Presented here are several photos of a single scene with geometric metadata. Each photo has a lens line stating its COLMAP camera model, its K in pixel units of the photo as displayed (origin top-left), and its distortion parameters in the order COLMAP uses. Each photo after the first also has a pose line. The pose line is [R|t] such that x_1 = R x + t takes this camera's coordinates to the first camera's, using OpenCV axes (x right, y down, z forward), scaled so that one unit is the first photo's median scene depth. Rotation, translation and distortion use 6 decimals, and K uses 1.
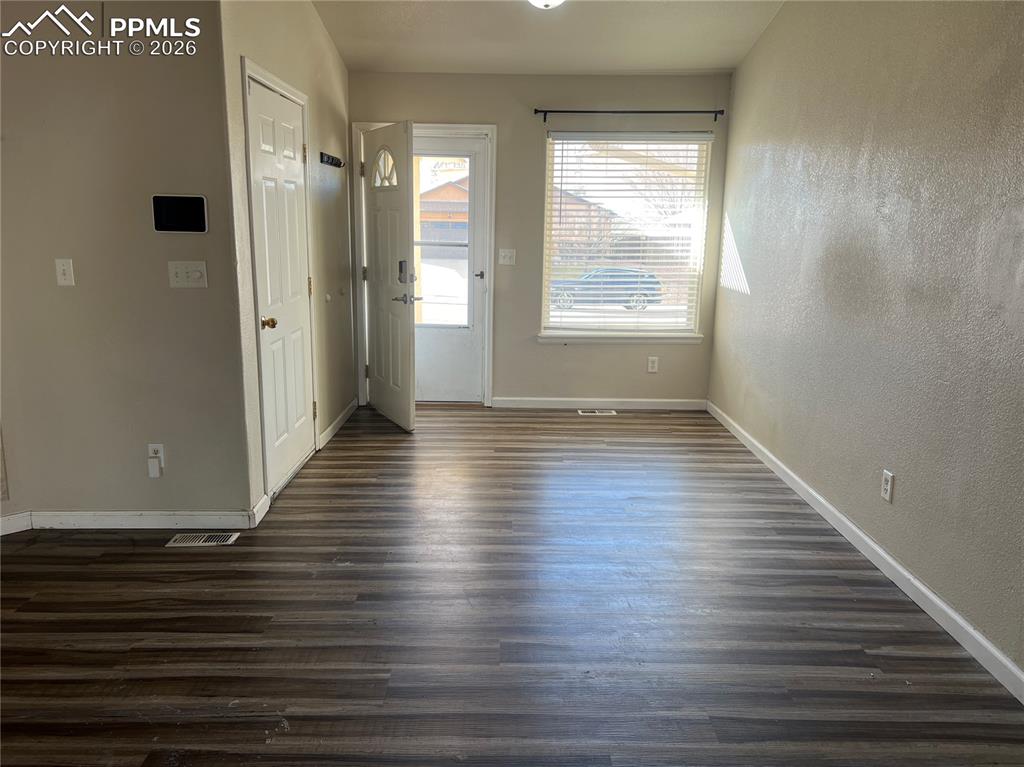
lens RADIAL K [[770.1, 0, 511.2], [0, 770.1, 376.4], [0, 0, 1]] dist [0.065396, -0.077785]
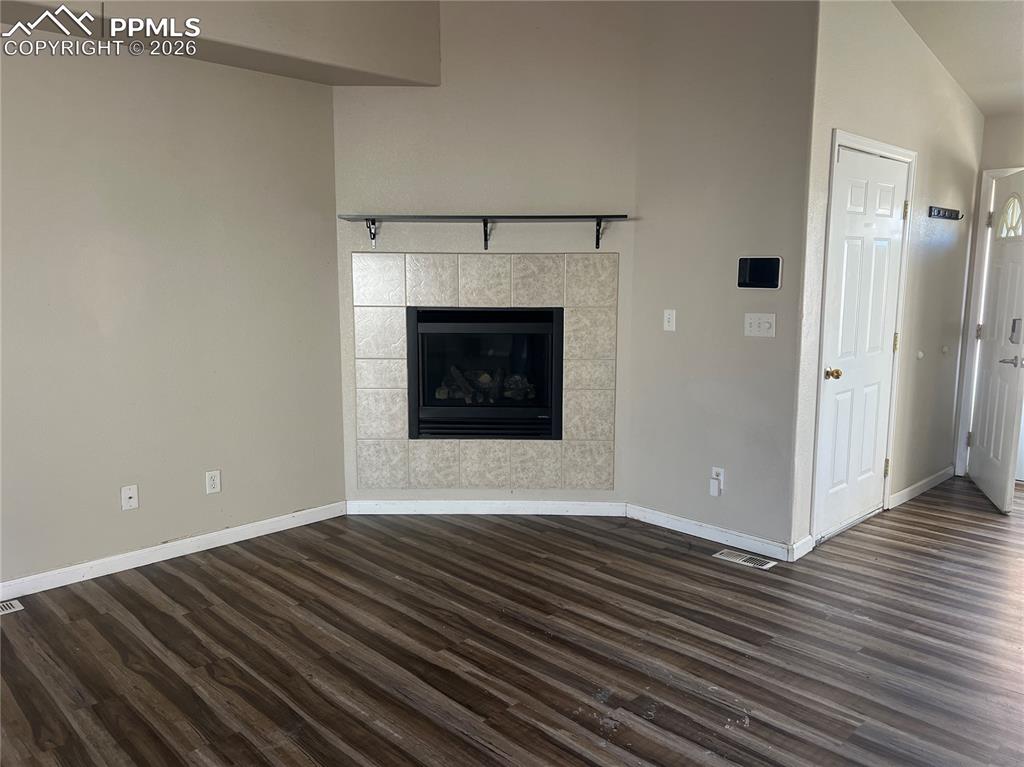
lens RADIAL K [[770.1, 0, 511.2], [0, 770.1, 390.5], [0, 0, 1]] dist [0.065396, -0.077785]
pose [[0.695080, 0.098378, -0.712170, 0.135566], [-0.134541, 0.990892, 0.005568, 0.006649], [0.706231, 0.091946, 0.701985, -0.045545]]
